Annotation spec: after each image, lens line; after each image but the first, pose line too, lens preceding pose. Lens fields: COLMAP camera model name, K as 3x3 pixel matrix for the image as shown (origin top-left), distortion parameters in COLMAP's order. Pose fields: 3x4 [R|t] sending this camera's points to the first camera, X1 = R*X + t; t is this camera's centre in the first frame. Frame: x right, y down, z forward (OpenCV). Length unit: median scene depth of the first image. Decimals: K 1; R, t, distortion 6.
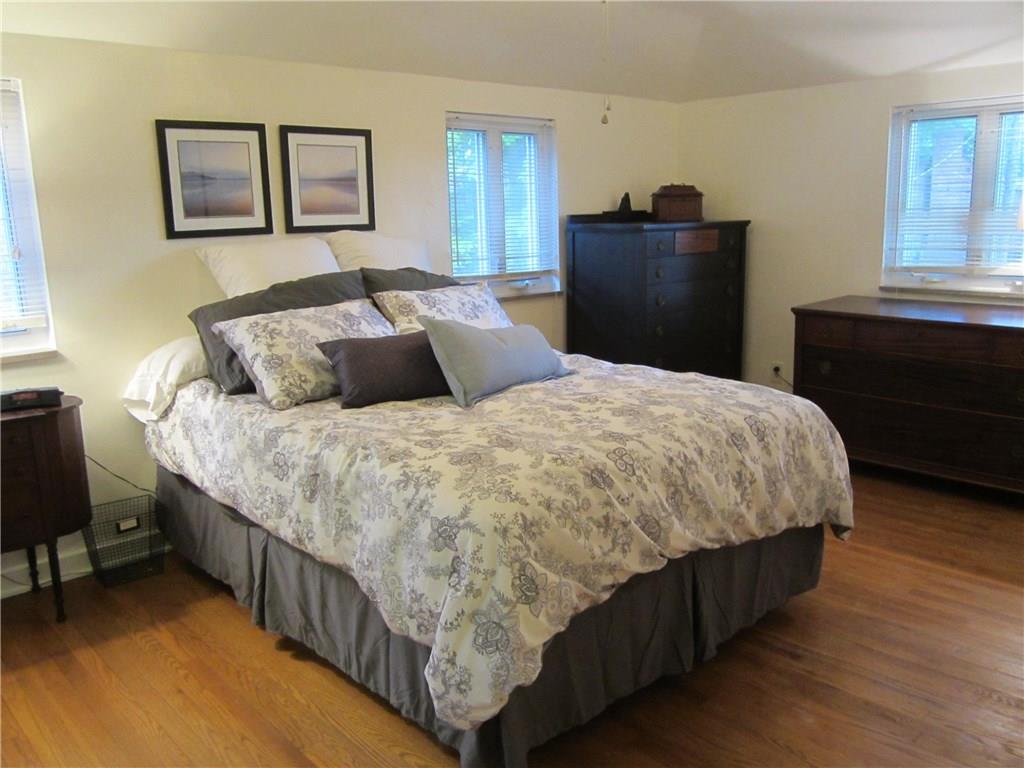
lens RADIAL K [[871.0, 0, 512.5], [0, 871.0, 382.1], [0, 0, 1]] dist [-0.016482, 0.021678]
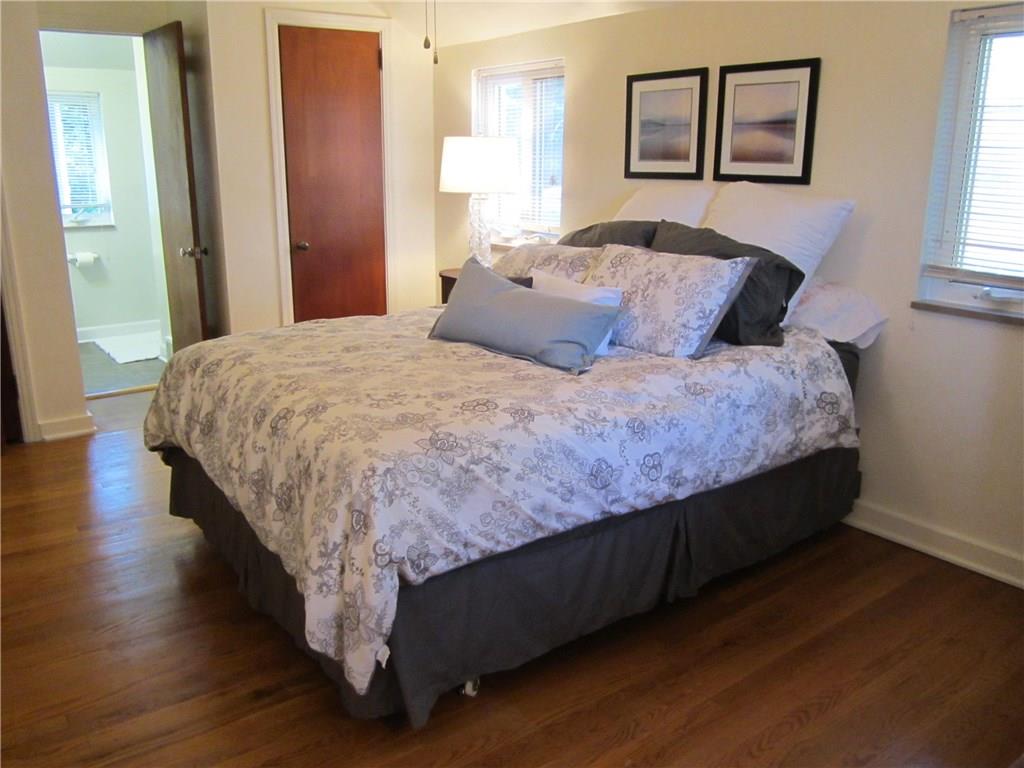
lens RADIAL K [[871.0, 0, 512.4], [0, 871.0, 385.3], [0, 0, 1]] dist [-0.016482, 0.021678]
pose [[-0.084046, 0.280696, -0.956110, 0.765912], [-0.195307, 0.936253, 0.292035, -0.200271], [0.977134, 0.211280, -0.023867, 0.868011]]
